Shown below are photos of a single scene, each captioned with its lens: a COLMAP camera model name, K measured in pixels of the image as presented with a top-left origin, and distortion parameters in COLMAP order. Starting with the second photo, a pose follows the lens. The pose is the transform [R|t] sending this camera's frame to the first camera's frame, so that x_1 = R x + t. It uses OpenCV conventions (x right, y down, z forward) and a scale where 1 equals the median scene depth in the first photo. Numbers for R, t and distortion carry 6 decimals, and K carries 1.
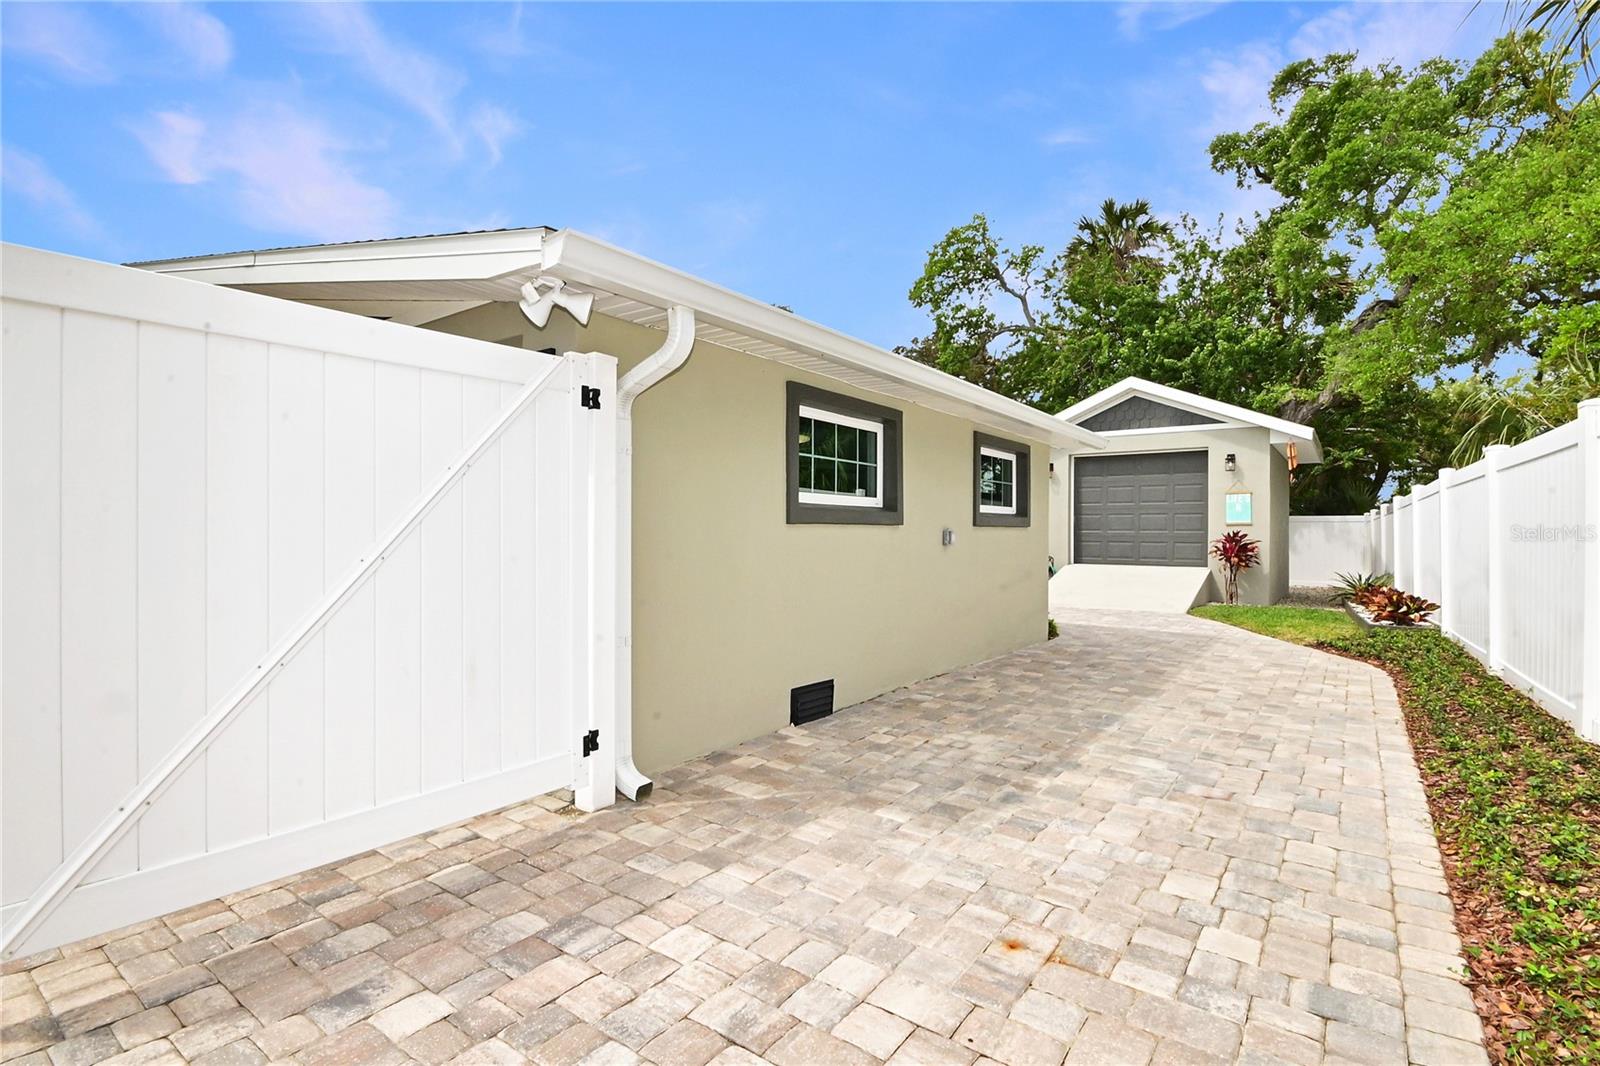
lens RADIAL K [[736.4, 0, 792.0], [0, 736.4, 523.2], [0, 0, 1]] dist [0.000097, -0.000061]
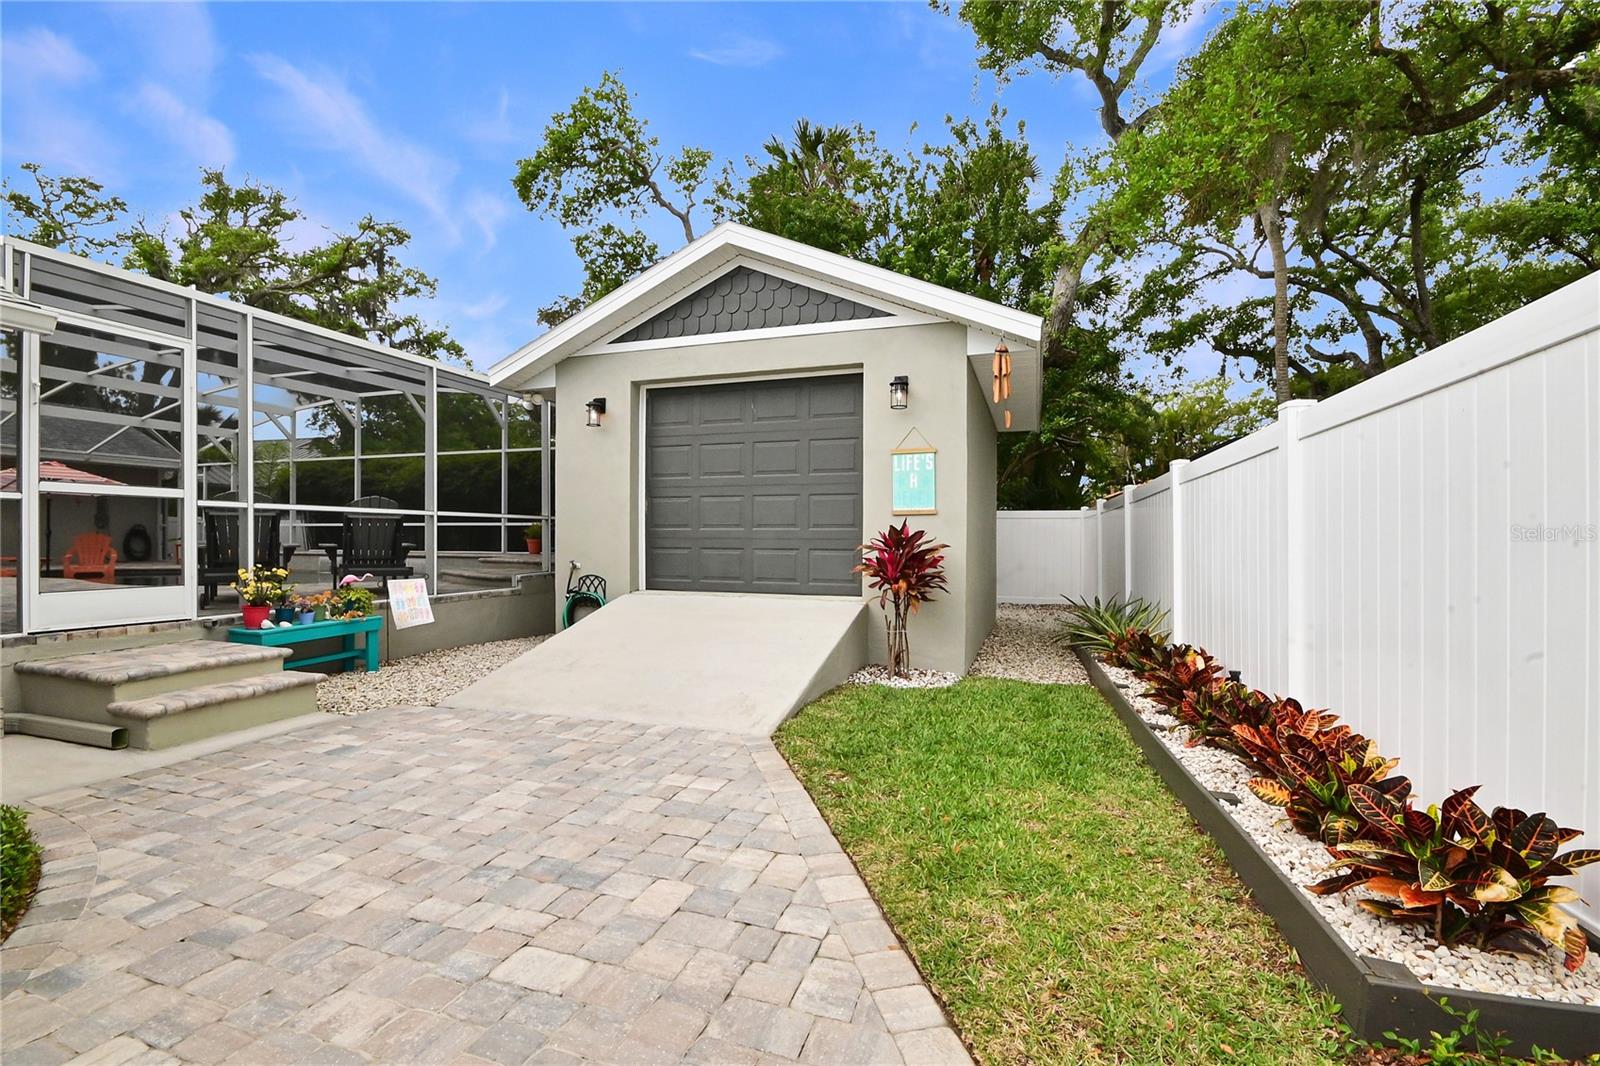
lens RADIAL K [[700.8, 0, 788.8], [0, 700.8, 535.1], [0, 0, 1]] dist [-0.000039, -0.000593]
pose [[0.953029, 0.001264, 0.302878, 0.344029], [-0.002461, 0.999991, 0.003570, 0.014013], [-0.302870, -0.004147, 0.953023, 0.513416]]
